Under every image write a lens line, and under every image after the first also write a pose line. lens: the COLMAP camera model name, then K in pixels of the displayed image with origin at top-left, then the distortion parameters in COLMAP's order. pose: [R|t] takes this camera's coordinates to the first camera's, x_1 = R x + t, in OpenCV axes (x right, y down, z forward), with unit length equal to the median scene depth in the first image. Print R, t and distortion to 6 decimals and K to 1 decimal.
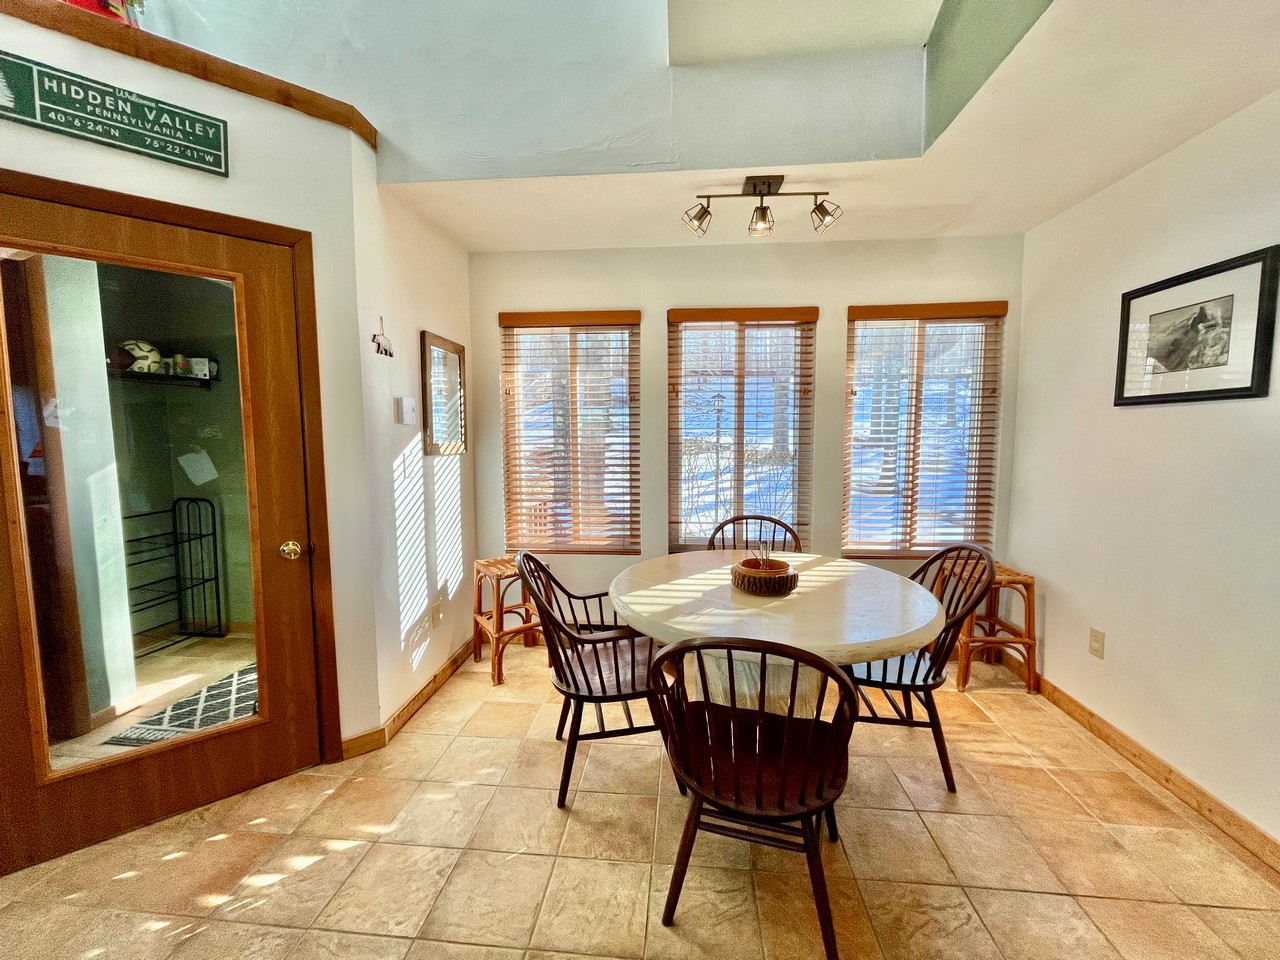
lens RADIAL K [[520.3, 0, 637.5], [0, 520.3, 477.4], [0, 0, 1]] dist [-0.001241, 0.000055]
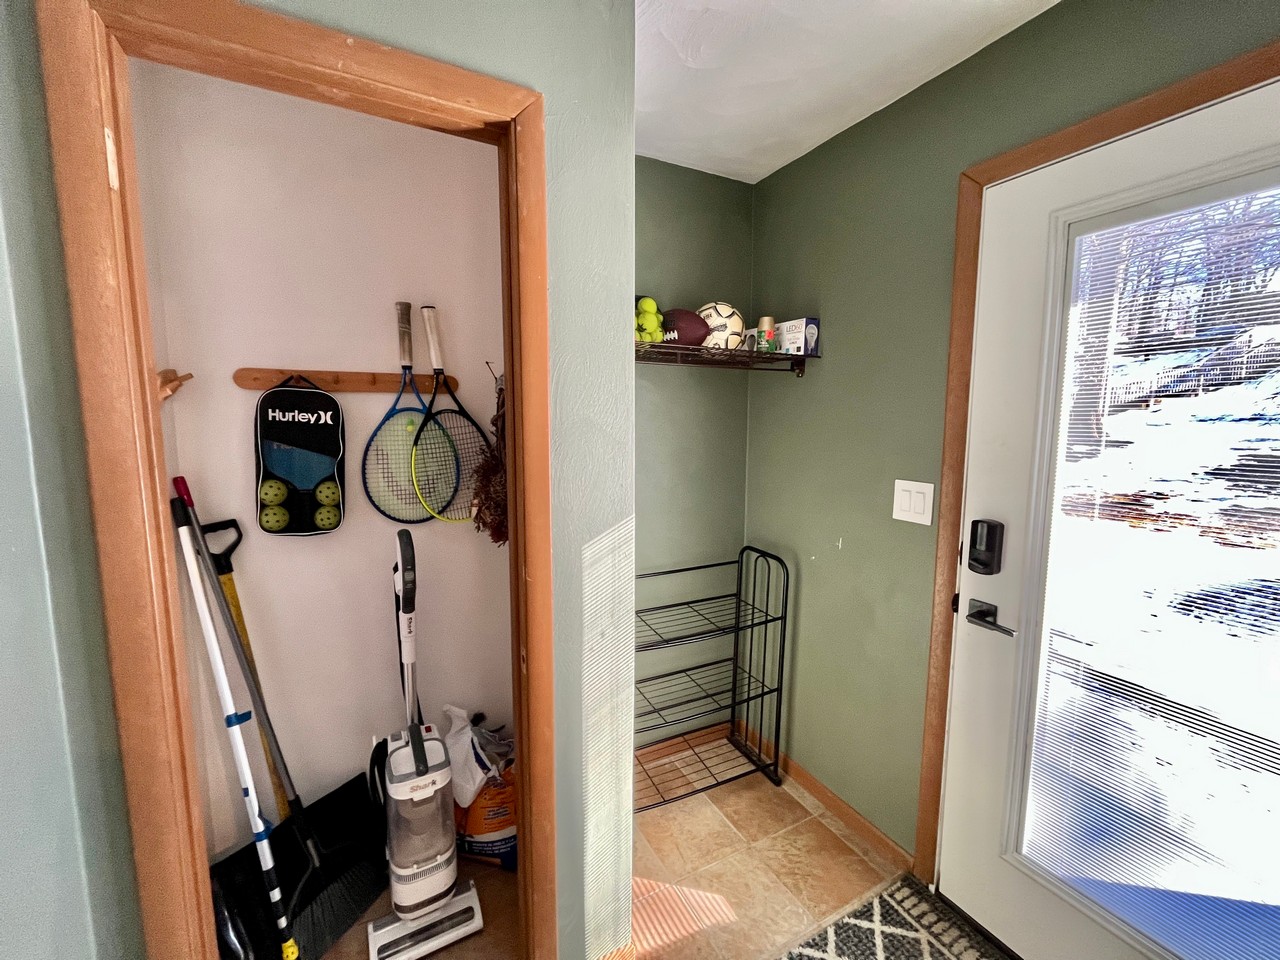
lens RADIAL K [[507.8, 0, 640.0], [0, 507.8, 480.0], [0, 0, 1]] dist [-0.025687, 0.000000]
pose [[0.547608, 0.090721, -0.831803, -0.456683], [-0.085269, 0.994980, 0.052382, -0.068169], [0.832379, 0.042243, 0.552594, 0.559654]]
